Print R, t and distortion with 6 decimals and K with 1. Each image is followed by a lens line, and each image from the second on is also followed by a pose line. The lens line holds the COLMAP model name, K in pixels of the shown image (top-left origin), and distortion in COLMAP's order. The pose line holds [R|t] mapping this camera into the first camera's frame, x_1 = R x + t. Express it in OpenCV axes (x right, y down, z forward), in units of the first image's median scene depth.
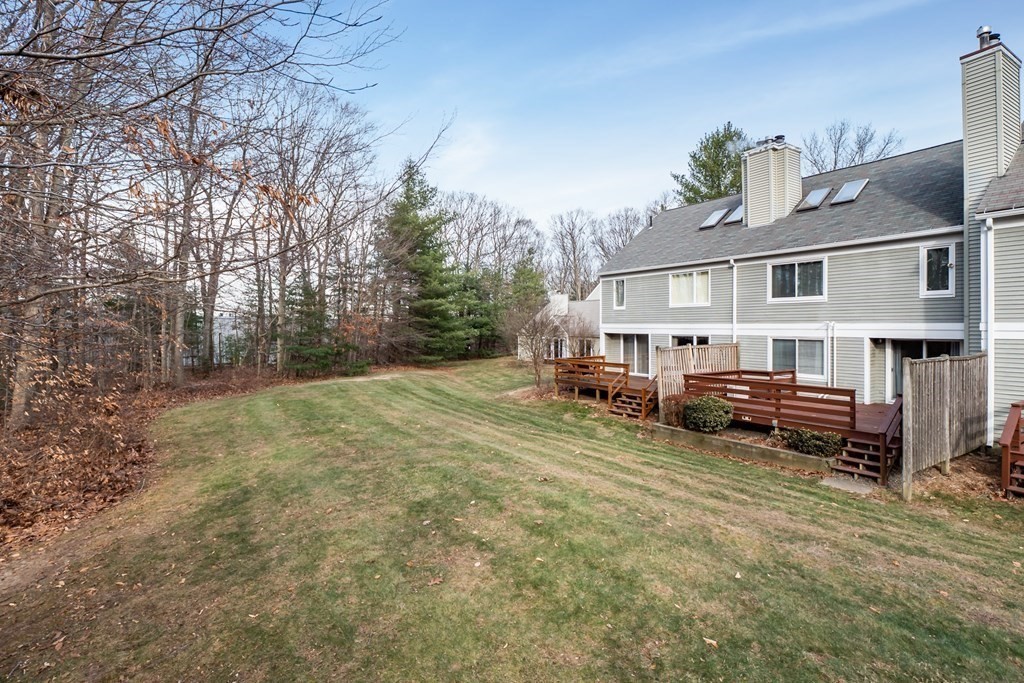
lens RADIAL K [[498.5, 0, 506.8], [0, 498.5, 336.0], [0, 0, 1]] dist [-0.010314, -0.003690]
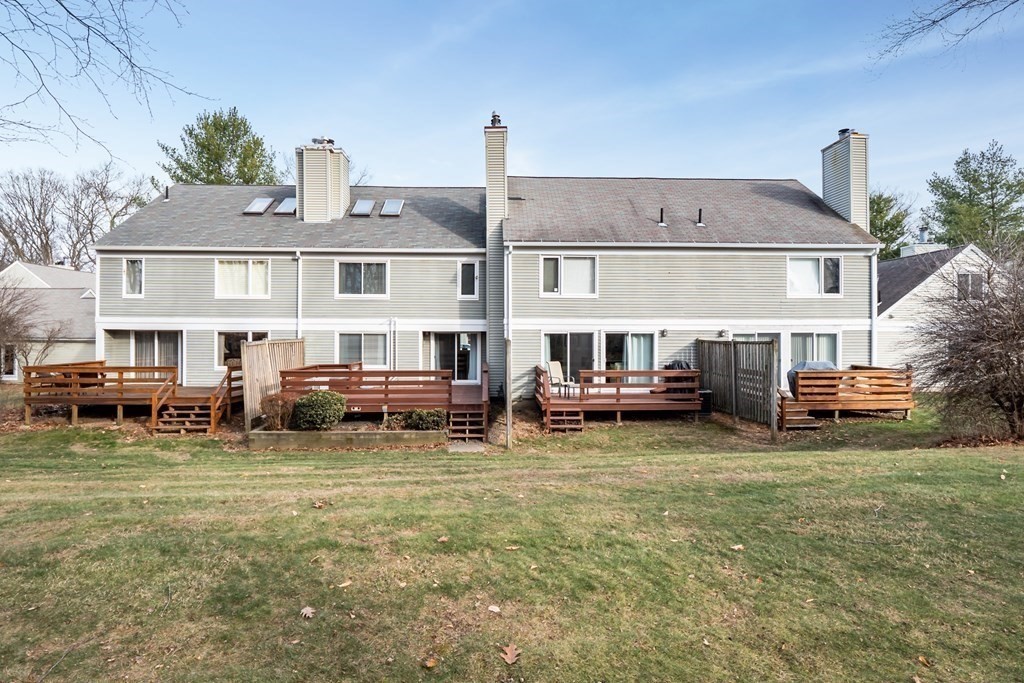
lens RADIAL K [[498.5, 0, 509.4], [0, 498.5, 335.7], [0, 0, 1]] dist [-0.010314, -0.003690]
pose [[0.508879, -0.000010, 0.860838, -0.195776], [0.012251, 0.999899, -0.007230, 0.024648], [-0.860751, 0.014225, 0.508827, 0.187973]]
